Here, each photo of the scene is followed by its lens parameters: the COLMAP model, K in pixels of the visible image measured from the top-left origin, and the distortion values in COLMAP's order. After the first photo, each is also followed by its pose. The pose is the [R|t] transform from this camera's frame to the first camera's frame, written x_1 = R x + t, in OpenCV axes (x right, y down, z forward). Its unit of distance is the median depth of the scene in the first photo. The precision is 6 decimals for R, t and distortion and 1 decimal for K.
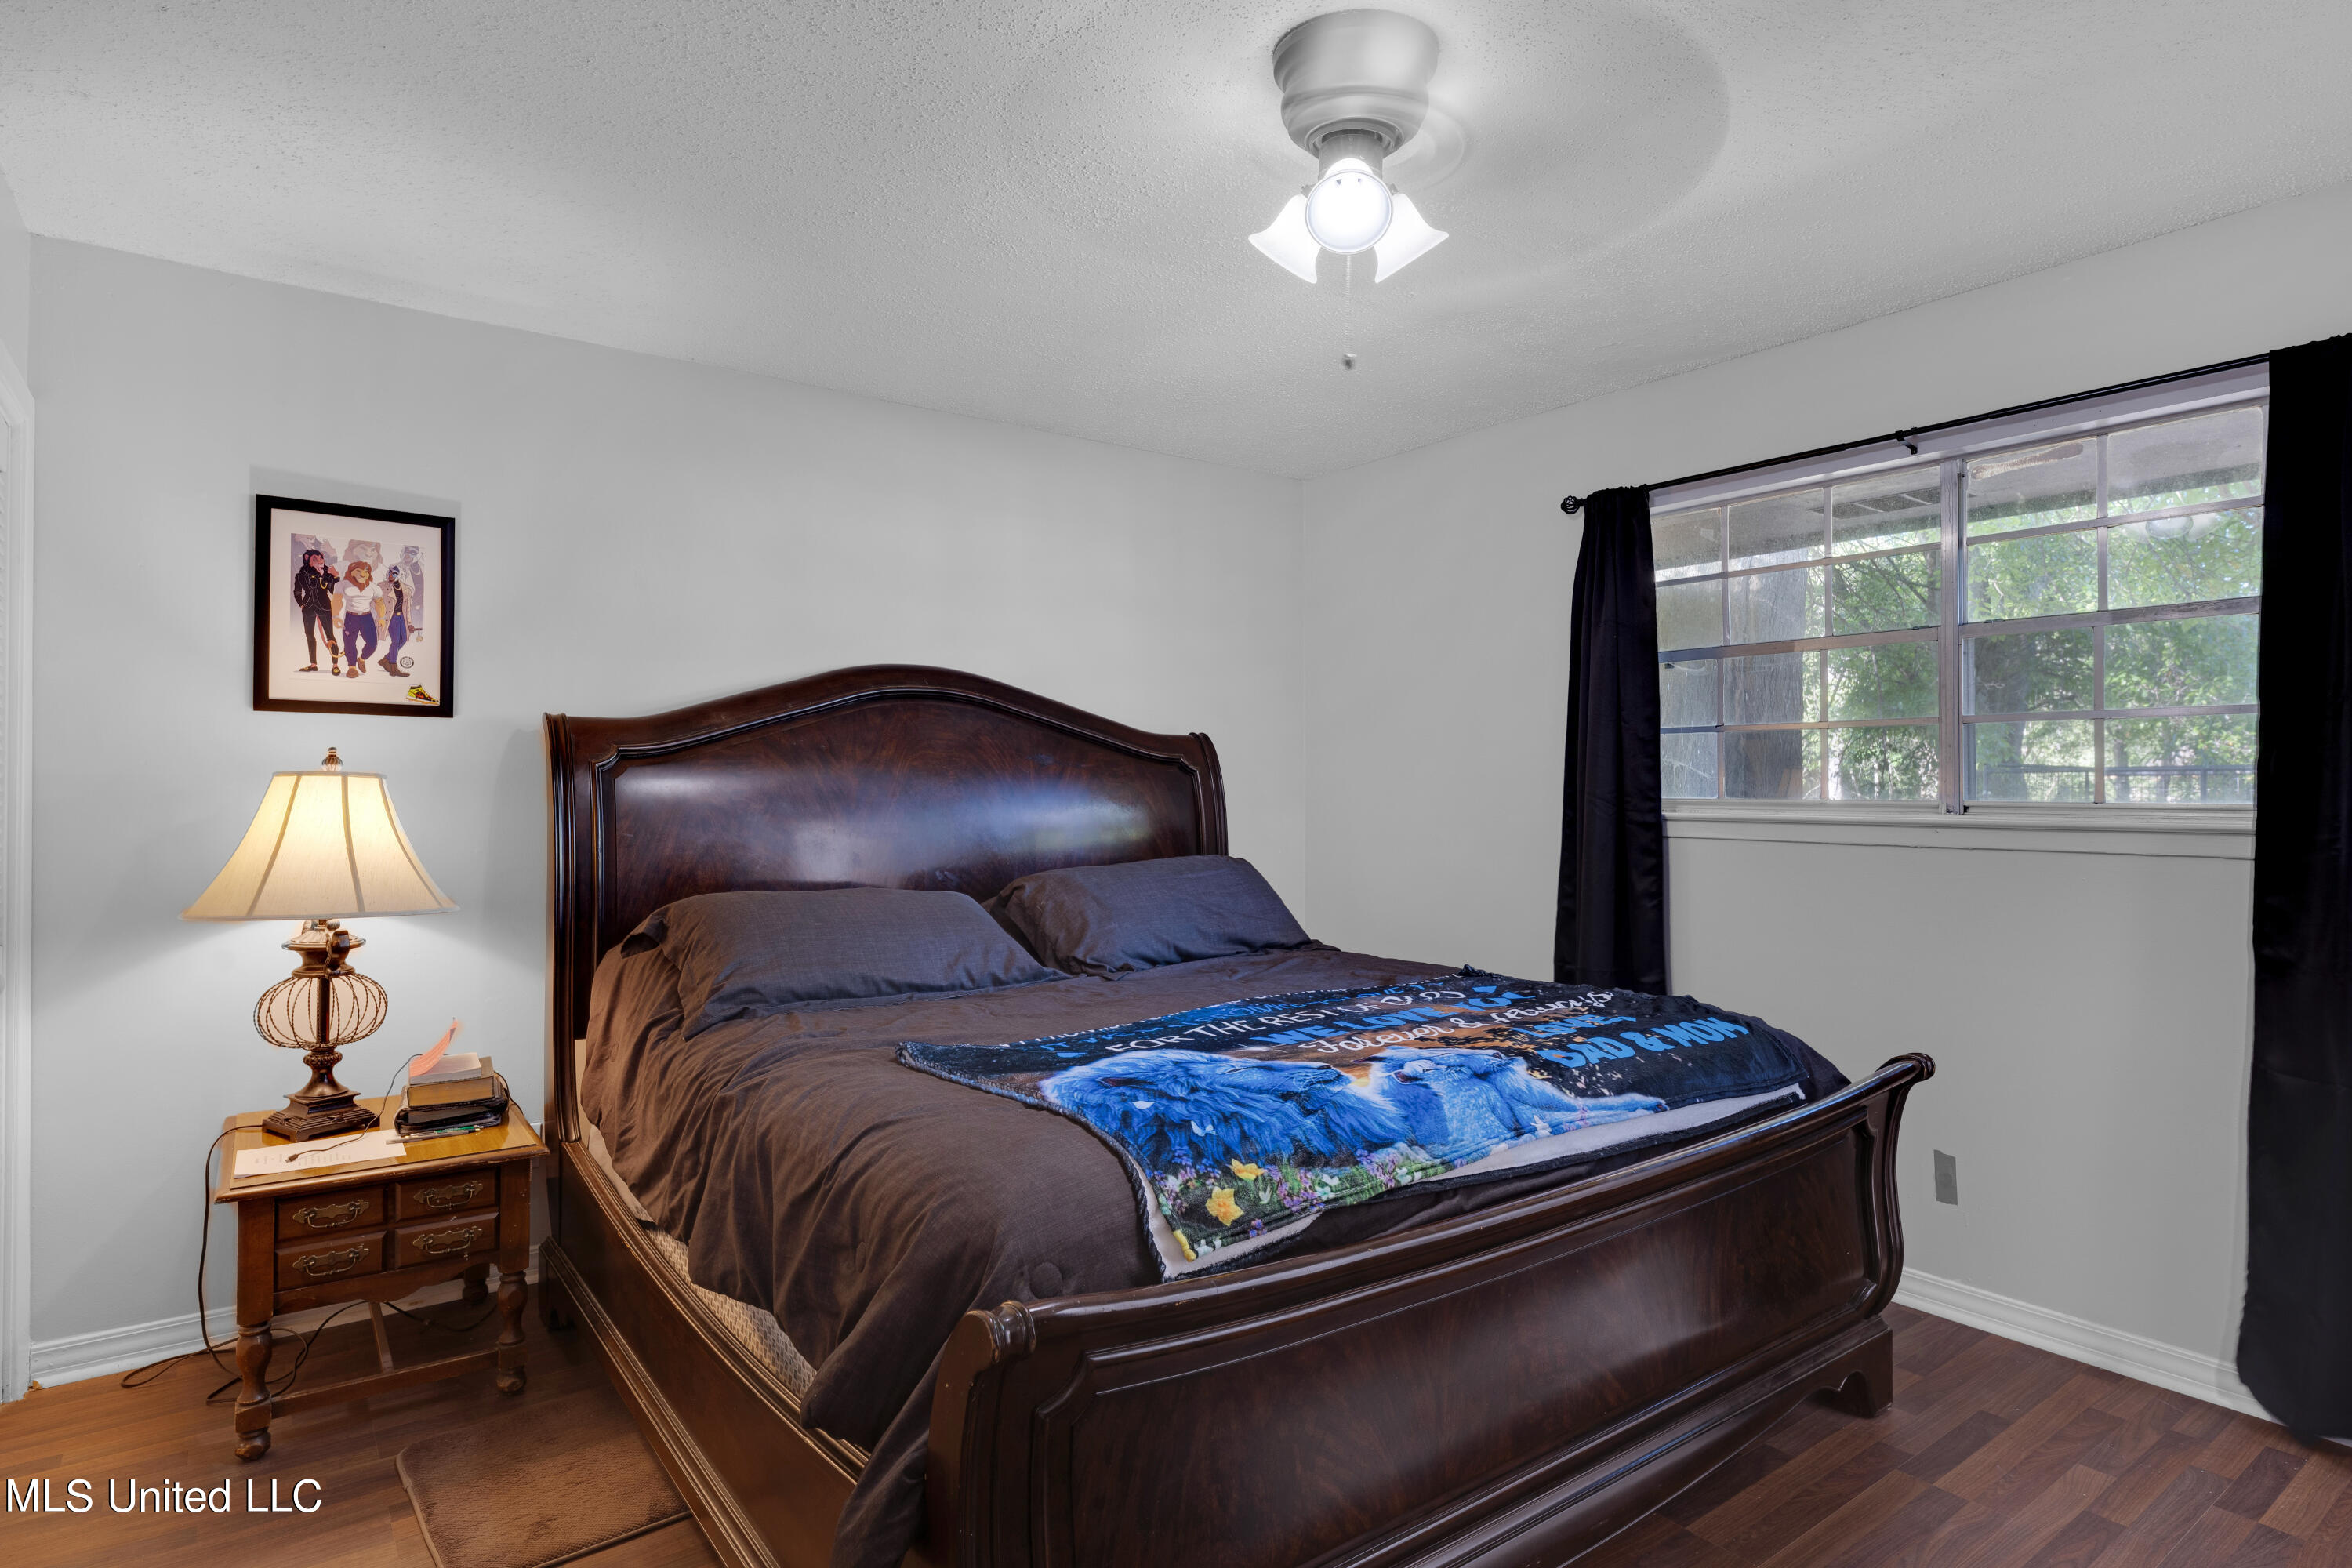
lens RADIAL K [[1244.9, 0, 1176.0], [0, 1244.9, 784.0], [0, 0, 1]] dist [0.001688, -0.000504]
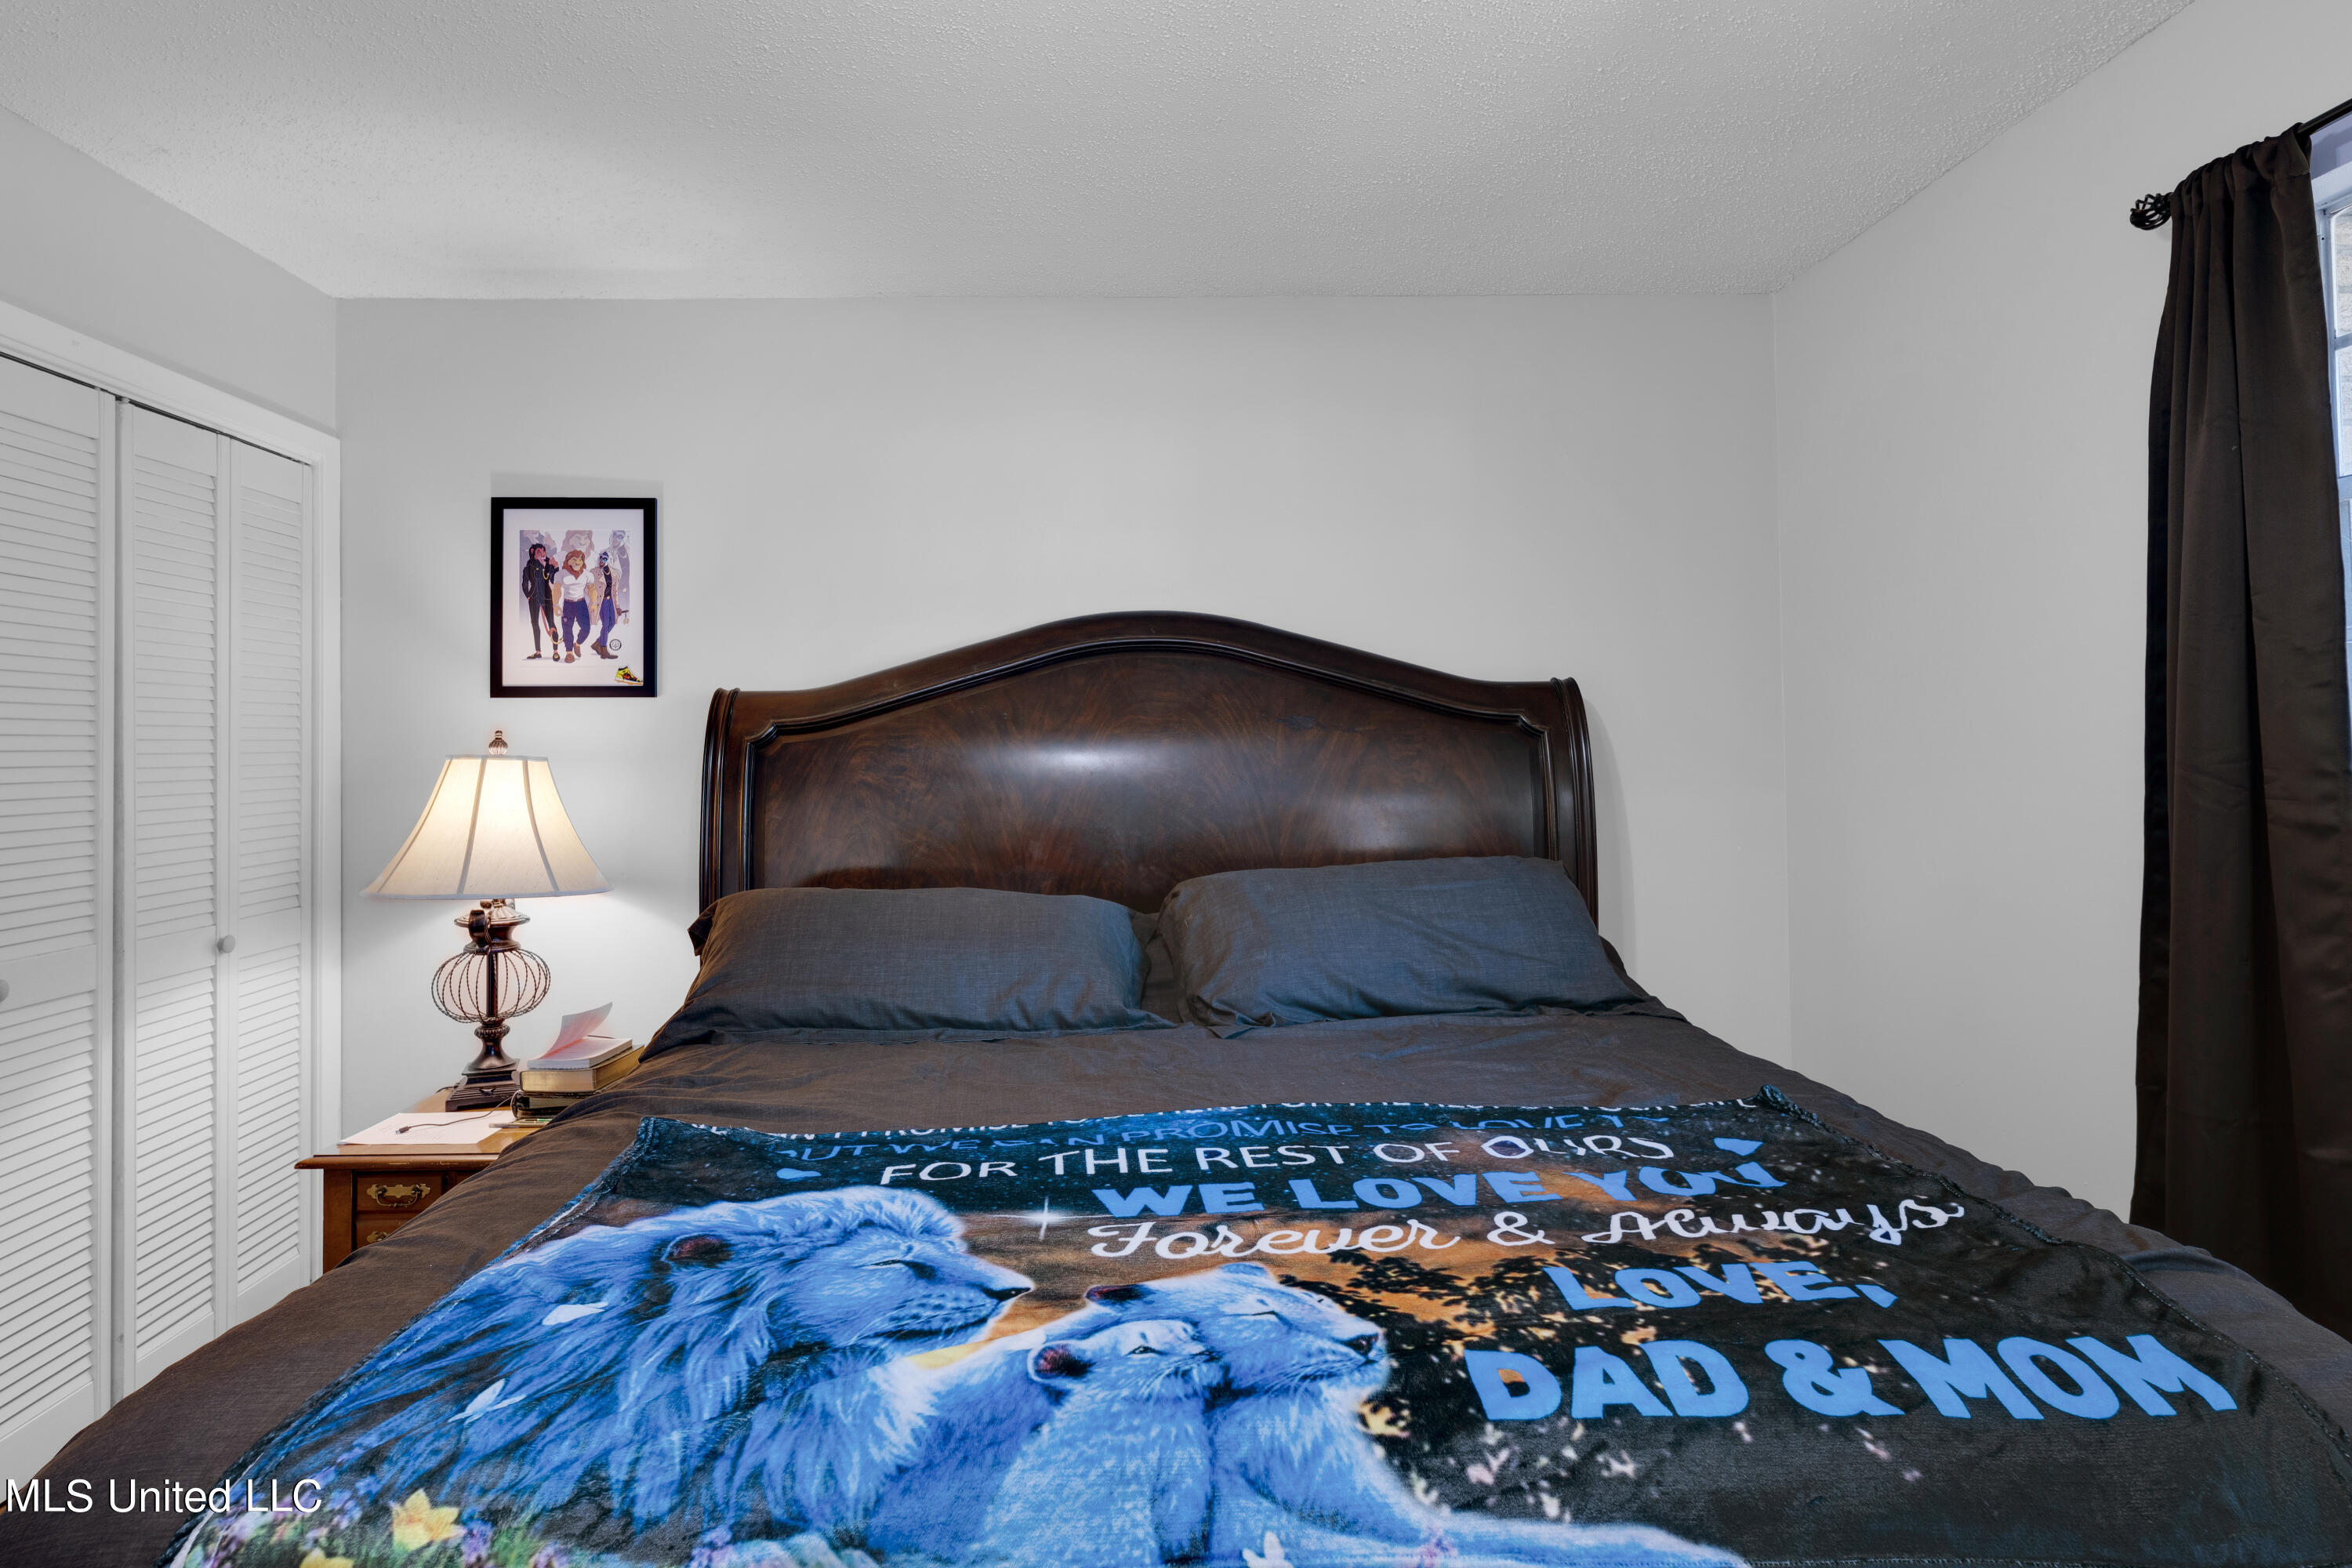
lens RADIAL K [[1259.4, 0, 1168.4], [0, 1259.4, 732.2], [0, 0, 1]] dist [0.001160, -0.000668]
pose [[0.823673, -0.020423, -0.566698, 0.342385], [0.014297, 0.999781, -0.015252, -0.003896], [0.566886, 0.004461, 0.823785, 0.412461]]
